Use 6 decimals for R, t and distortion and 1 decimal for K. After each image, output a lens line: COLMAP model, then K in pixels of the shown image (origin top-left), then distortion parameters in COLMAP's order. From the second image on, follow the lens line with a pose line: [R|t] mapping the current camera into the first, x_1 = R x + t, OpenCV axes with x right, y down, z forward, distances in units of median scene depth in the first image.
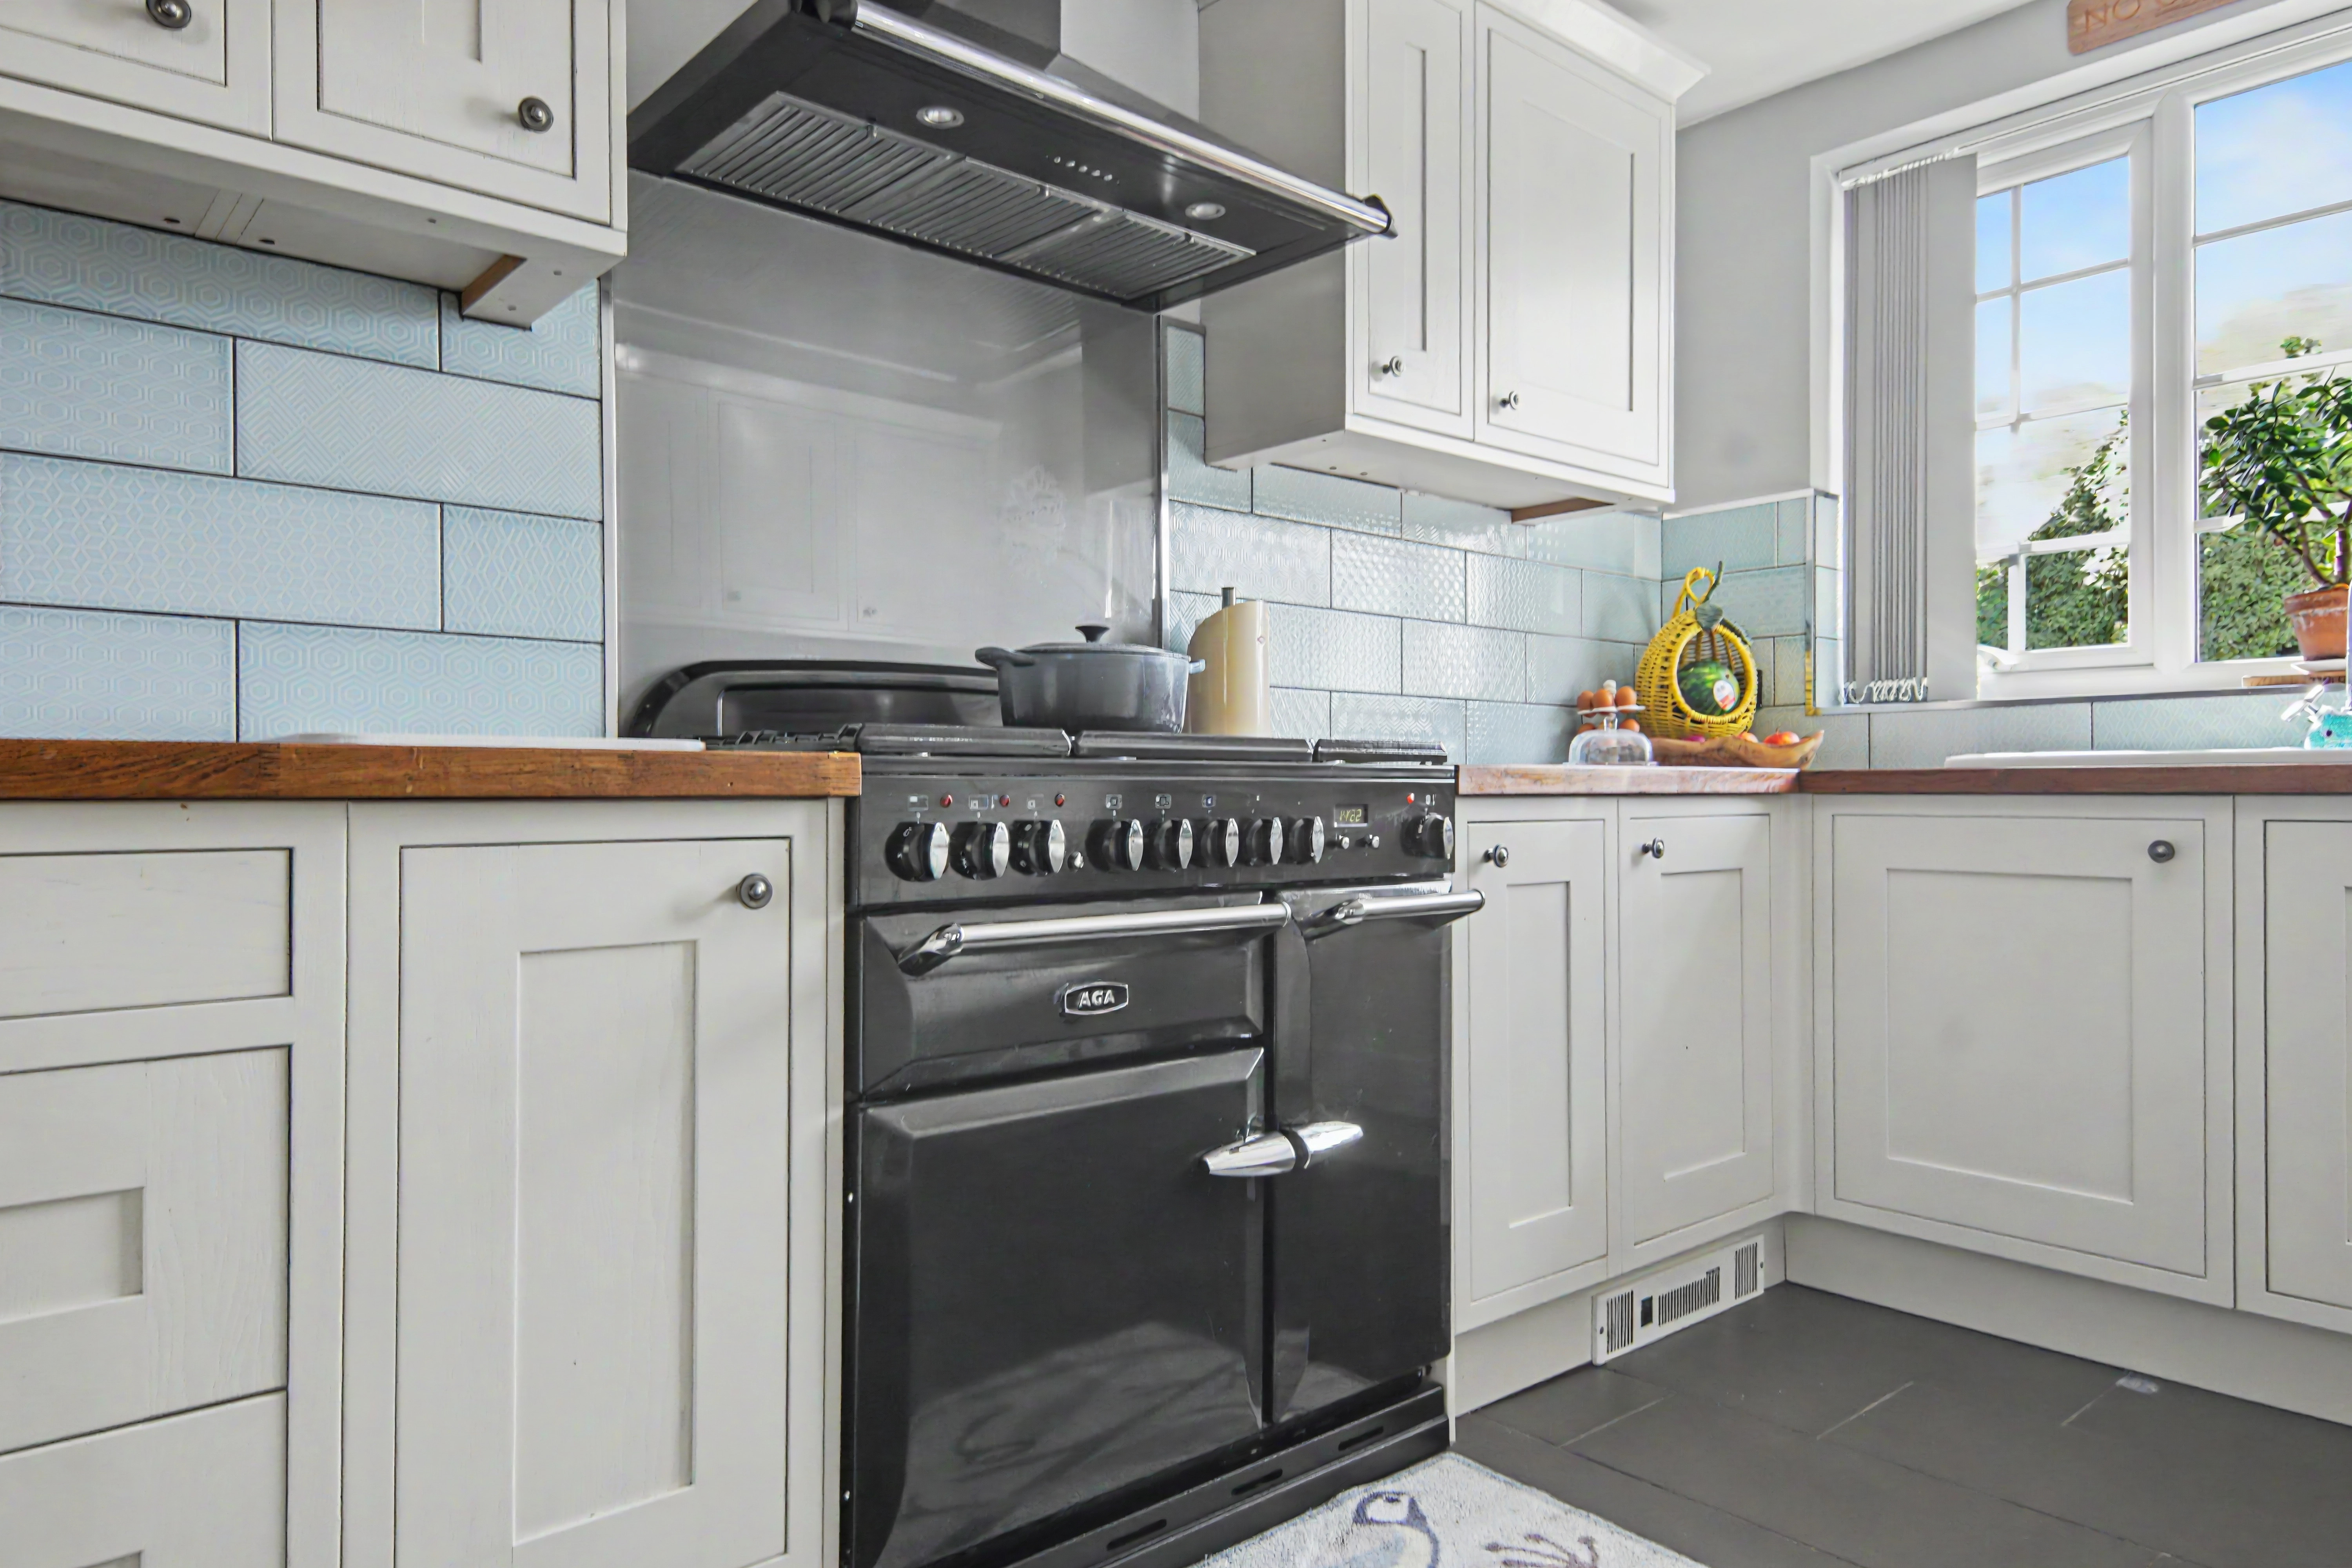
lens RADIAL K [[1481.2, 0, 1165.1], [0, 1481.2, 783.9], [0, 0, 1]] dist [0.053912, -0.037635]
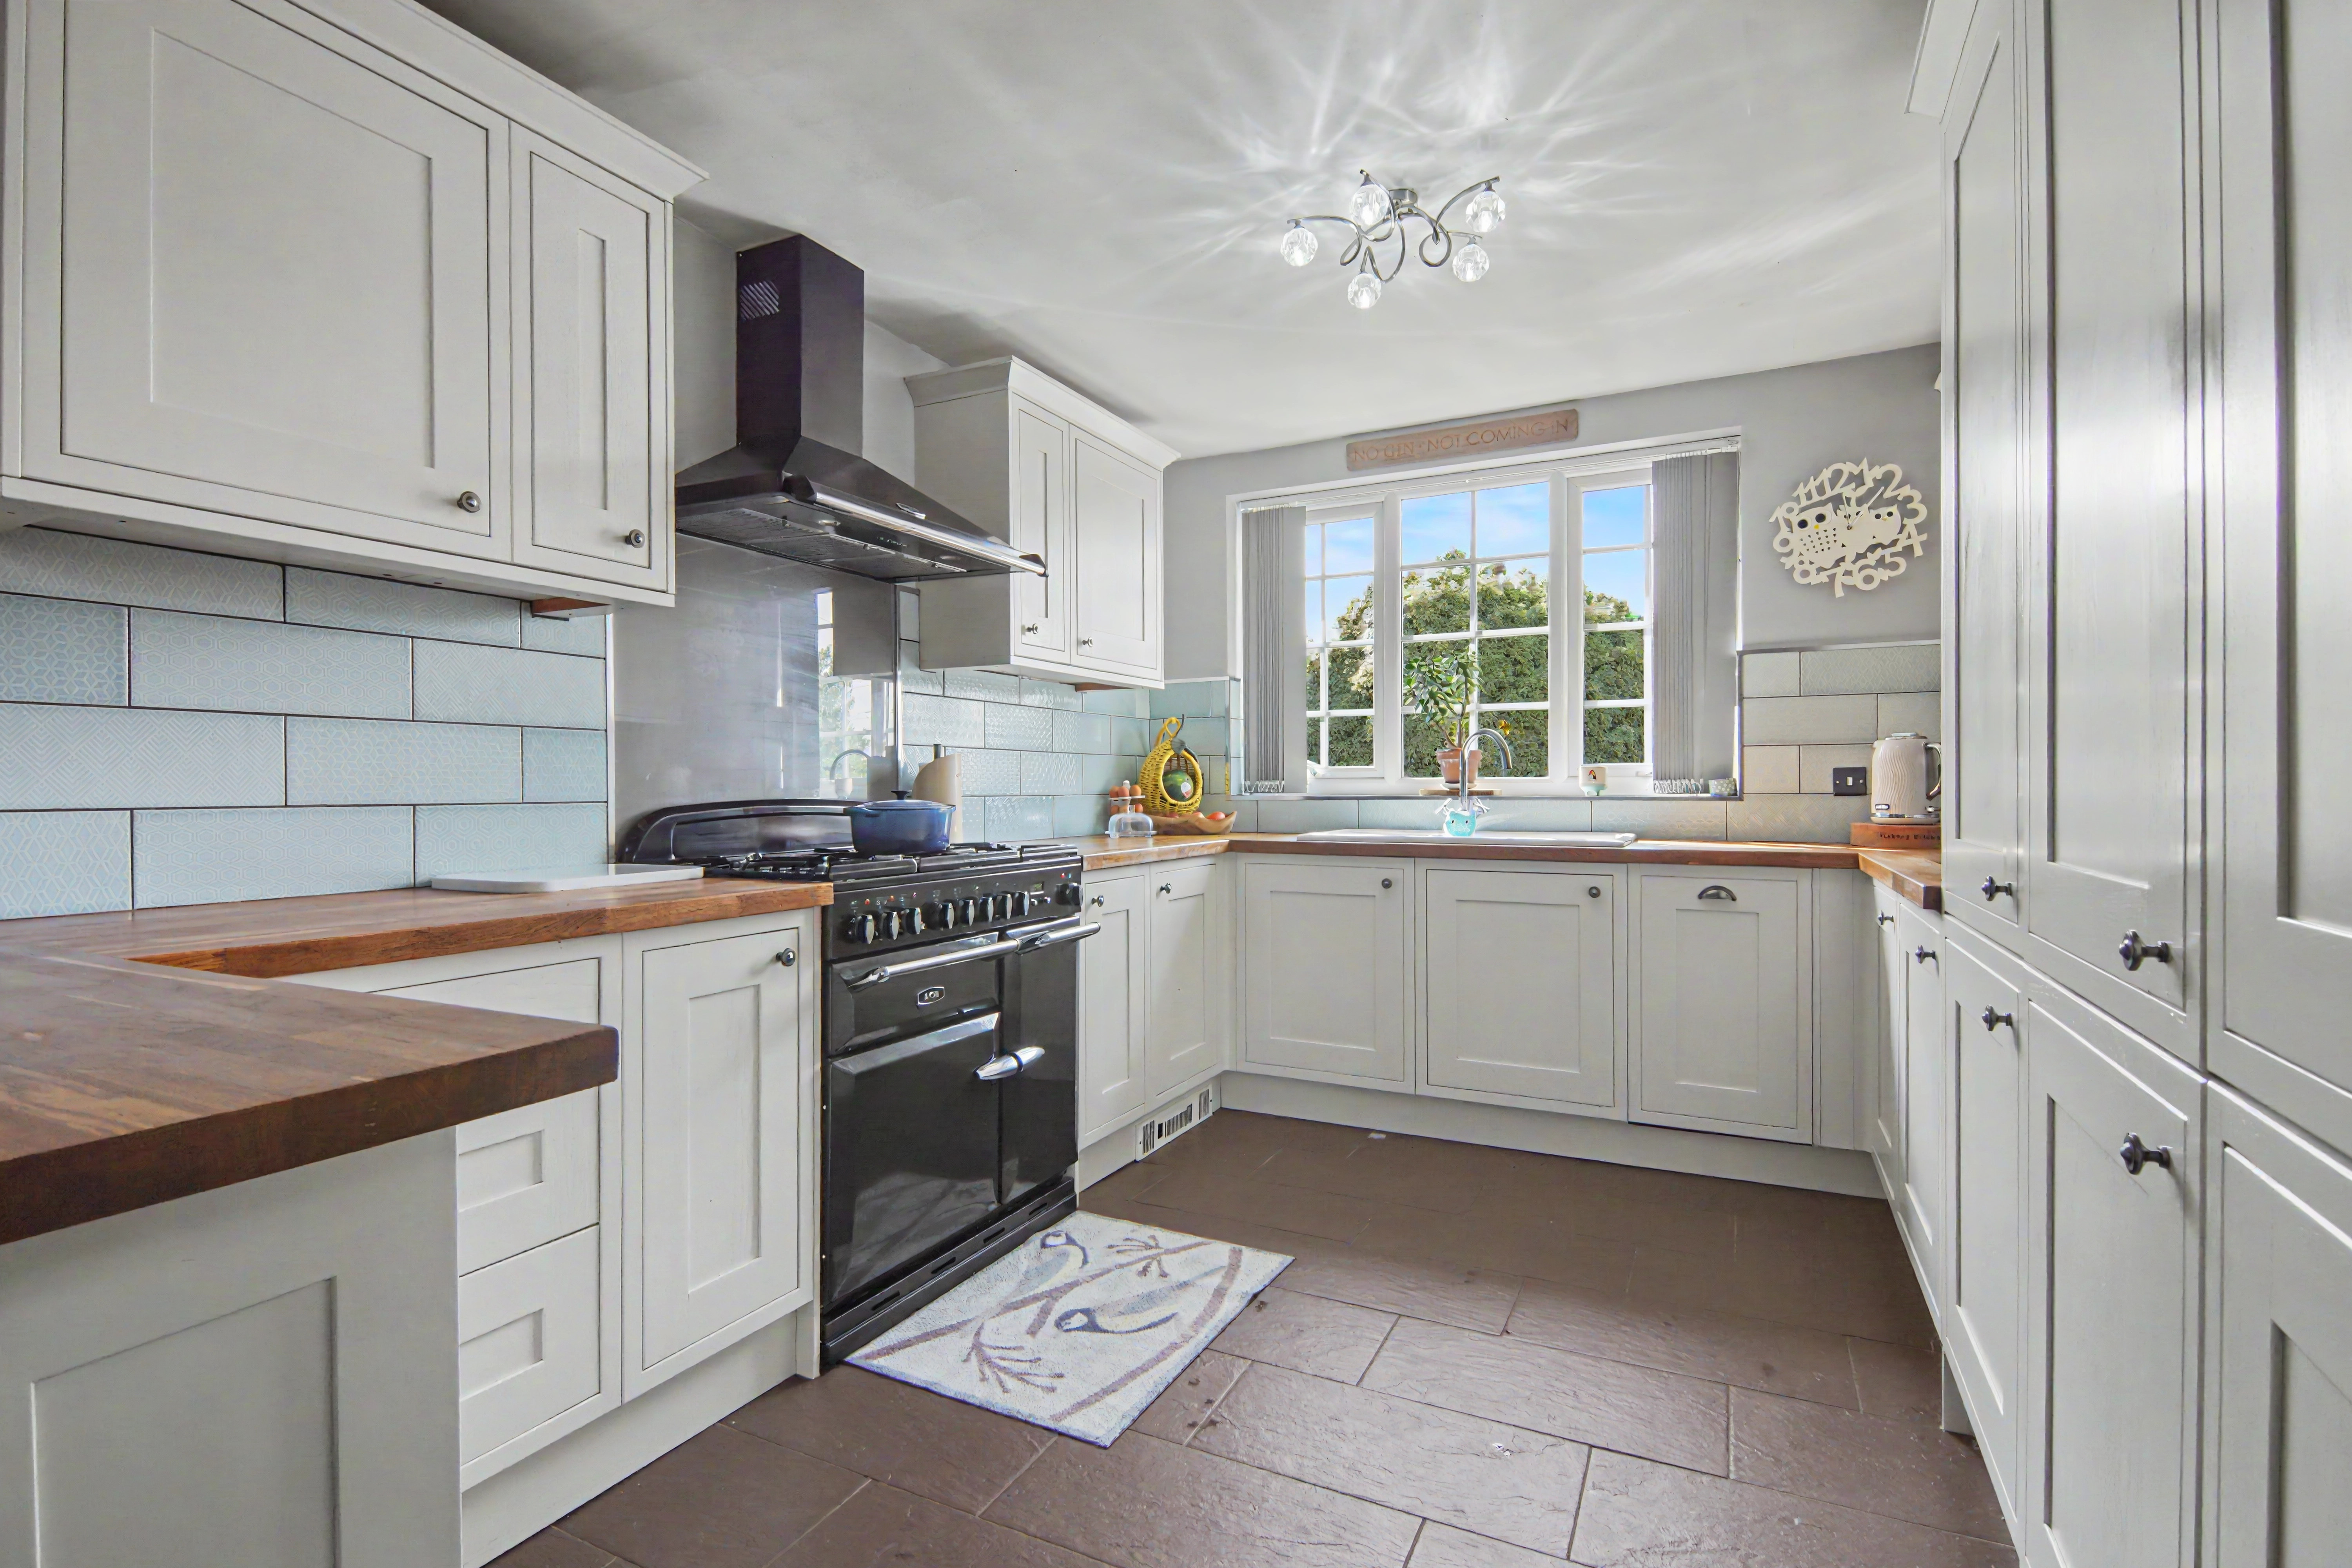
lens RADIAL K [[1121.5, 0, 1163.2], [0, 1121.5, 777.8], [0, 0, 1]] dist [0.029337, -0.021957]
pose [[0.927039, 0.001636, 0.374962, -0.225343], [-0.000721, 0.999996, -0.002578, -0.098833], [-0.374965, 0.002120, 0.927037, -0.350824]]
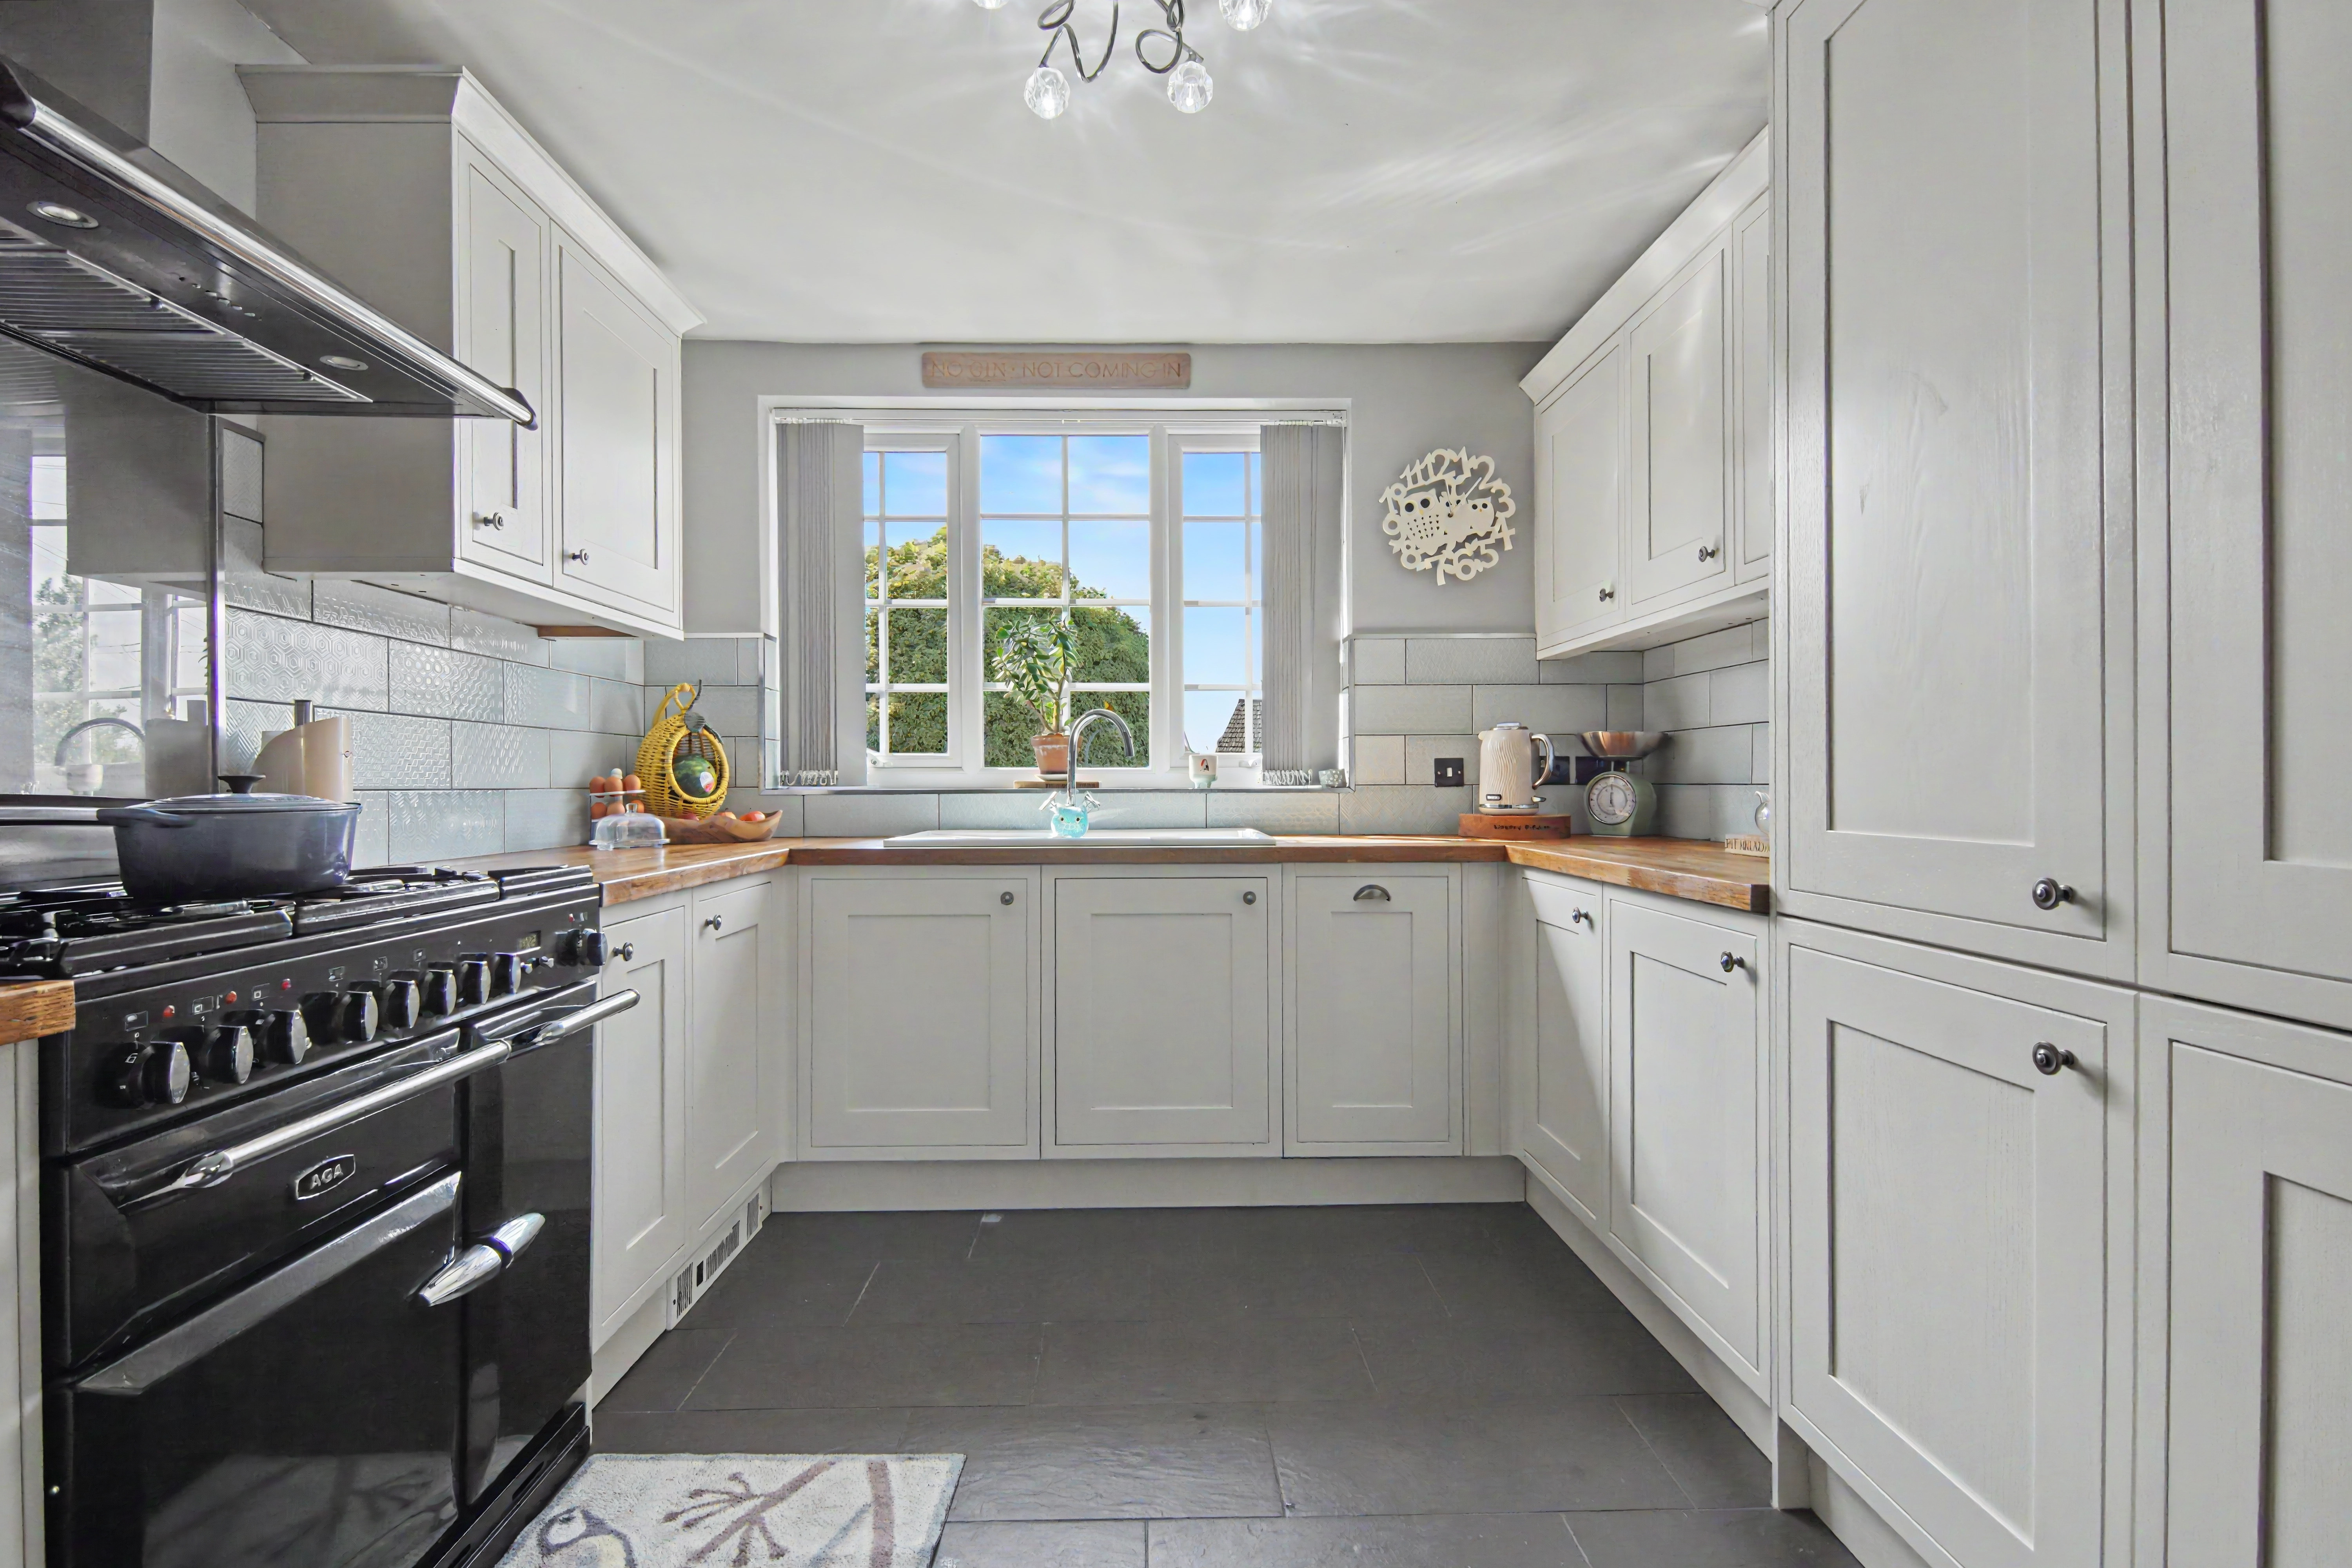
lens RADIAL K [[1121.5, 0, 1163.2], [0, 1121.5, 777.8], [0, 0, 1]] dist [0.029337, -0.021957]
pose [[0.642327, 0.002976, 0.766425, -0.189843], [-0.002694, 0.999995, -0.001625, -0.087493], [-0.766426, -0.001021, 0.642332, 0.053367]]
